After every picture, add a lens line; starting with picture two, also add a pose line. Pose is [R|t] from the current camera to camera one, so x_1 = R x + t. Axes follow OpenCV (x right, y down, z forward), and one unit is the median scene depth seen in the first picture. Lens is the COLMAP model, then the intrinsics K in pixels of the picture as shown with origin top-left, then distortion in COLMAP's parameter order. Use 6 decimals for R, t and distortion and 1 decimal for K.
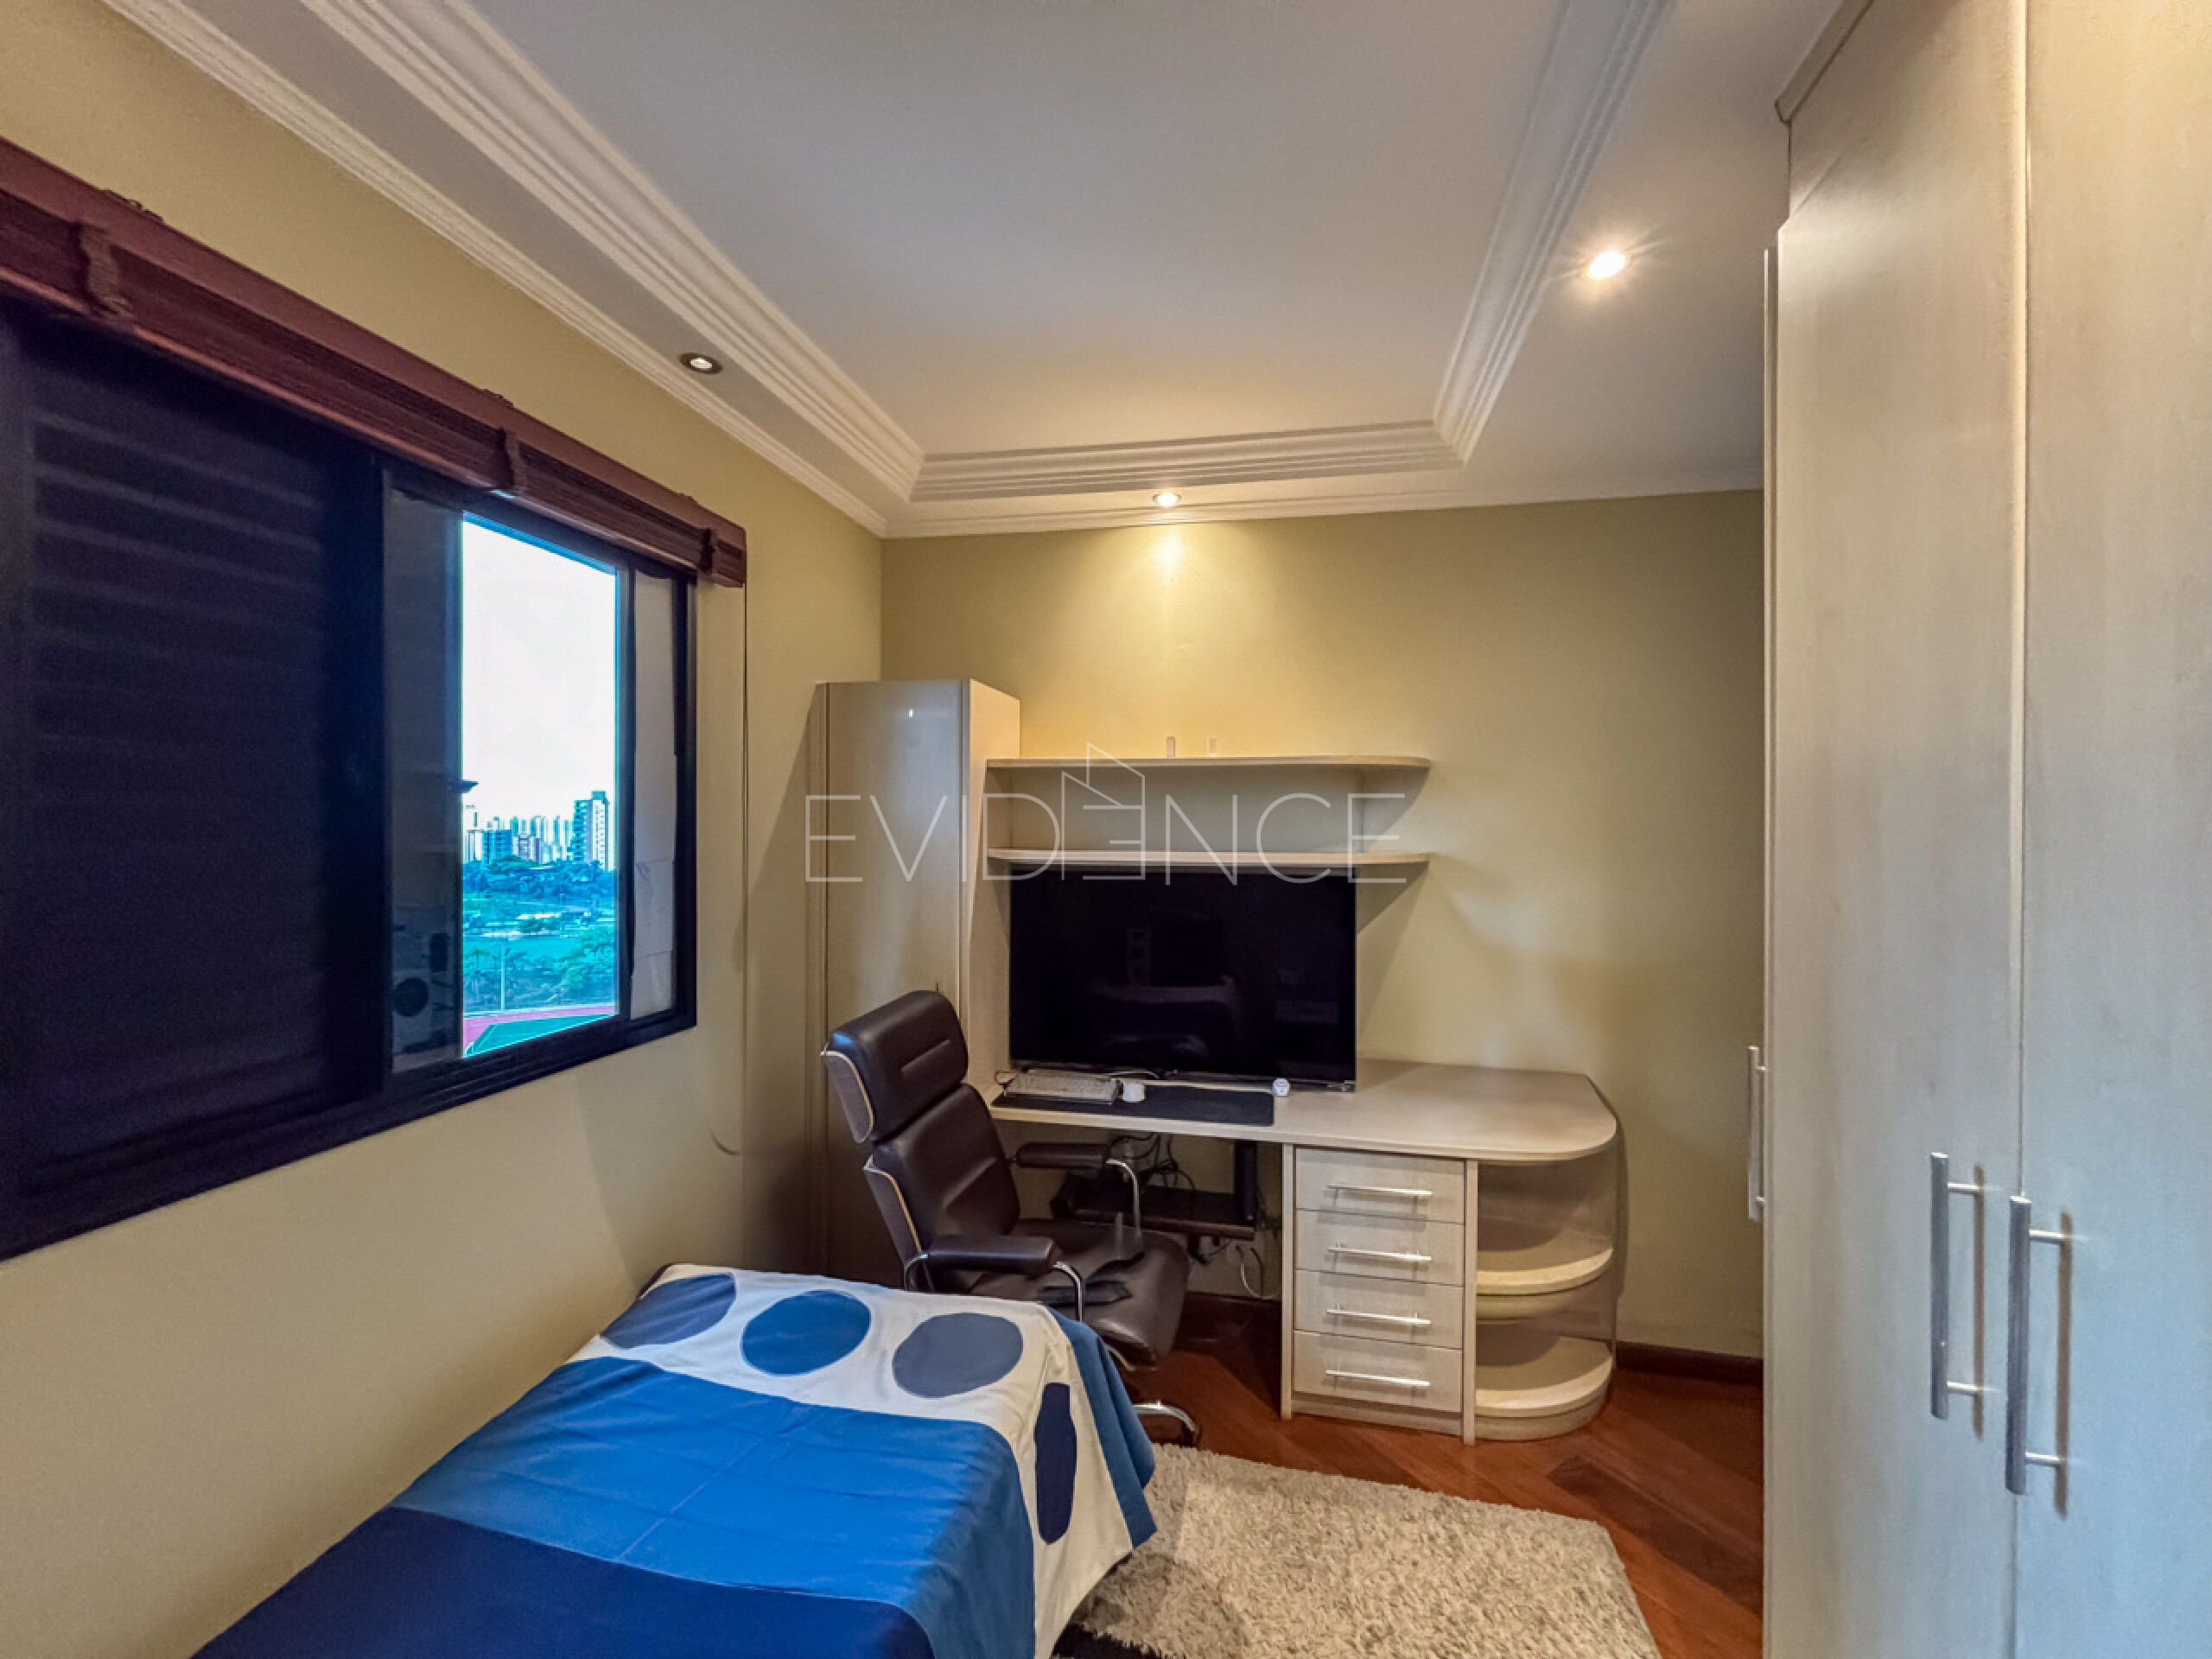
lens RADIAL K [[908.1, 0, 1106.0], [0, 908.1, 829.5], [0, 0, 1]] dist [-0.000852, -0.000098]
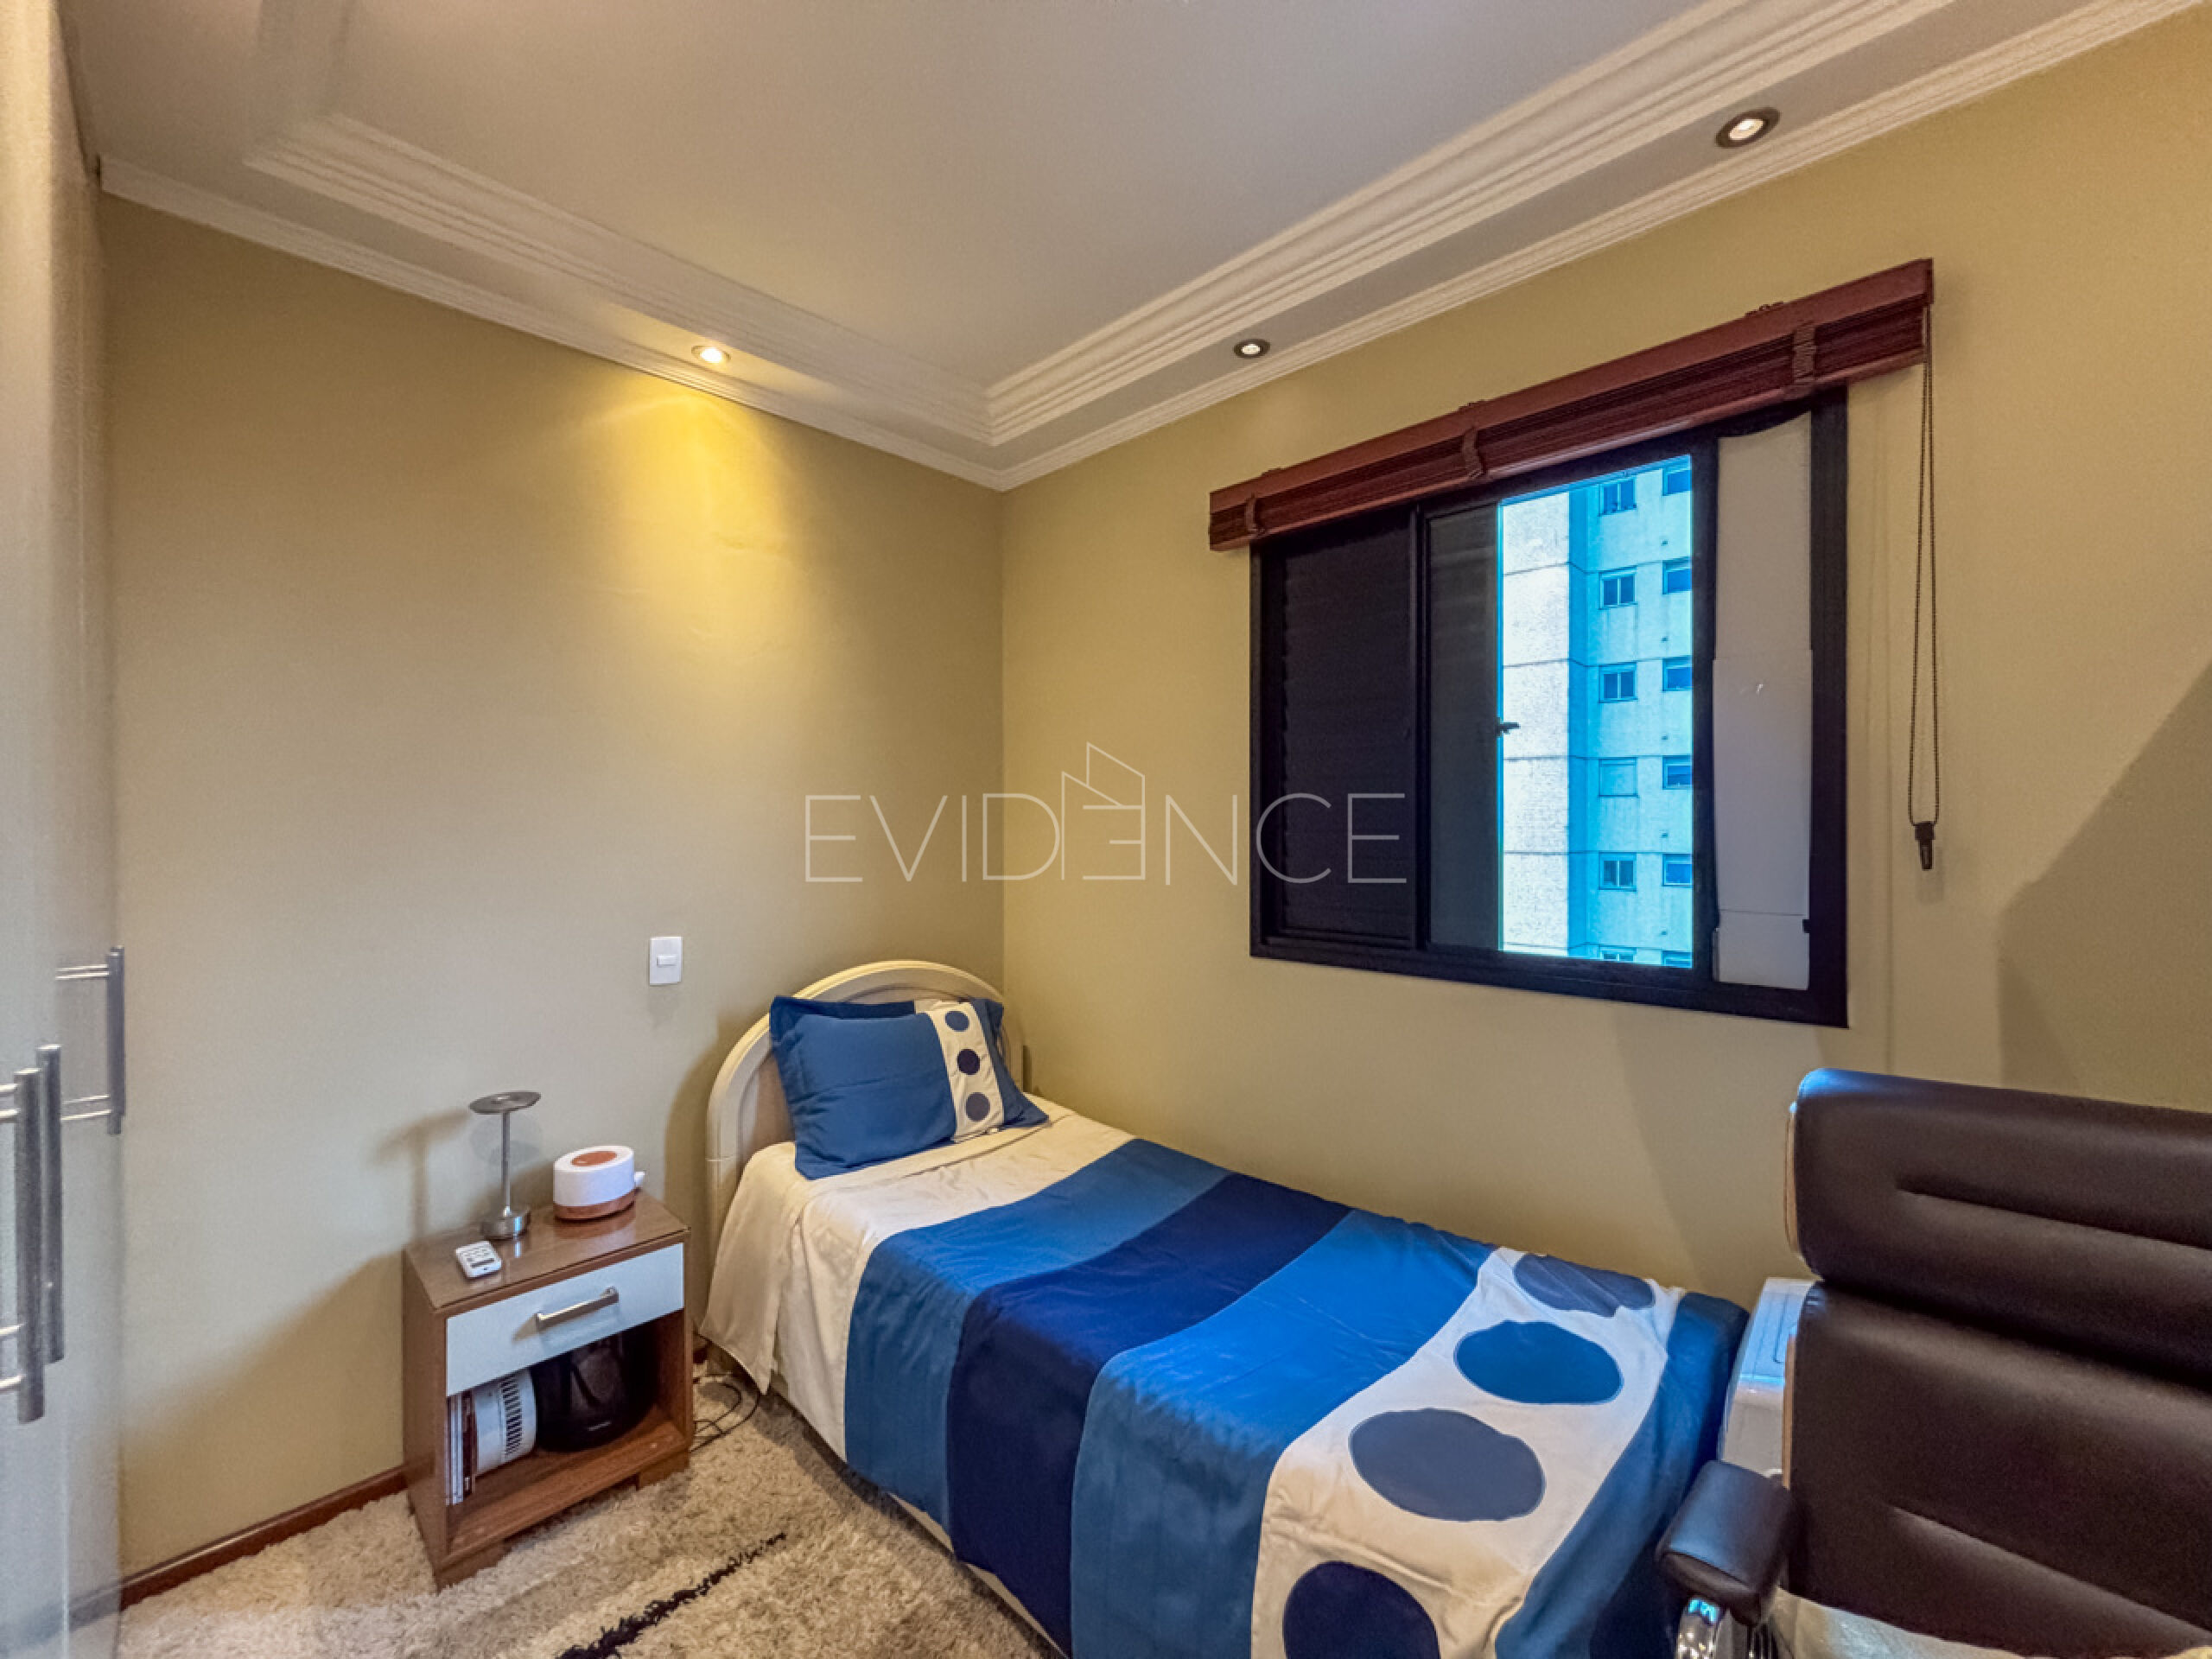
lens RADIAL K [[908.1, 0, 1106.0], [0, 908.1, 829.5], [0, 0, 1]] dist [-0.000852, -0.000098]
pose [[-0.529655, -0.009316, -0.848162, 0.511013], [-0.013307, 0.999908, -0.002672, 0.084903], [0.848109, 0.009871, -0.529731, 1.021585]]
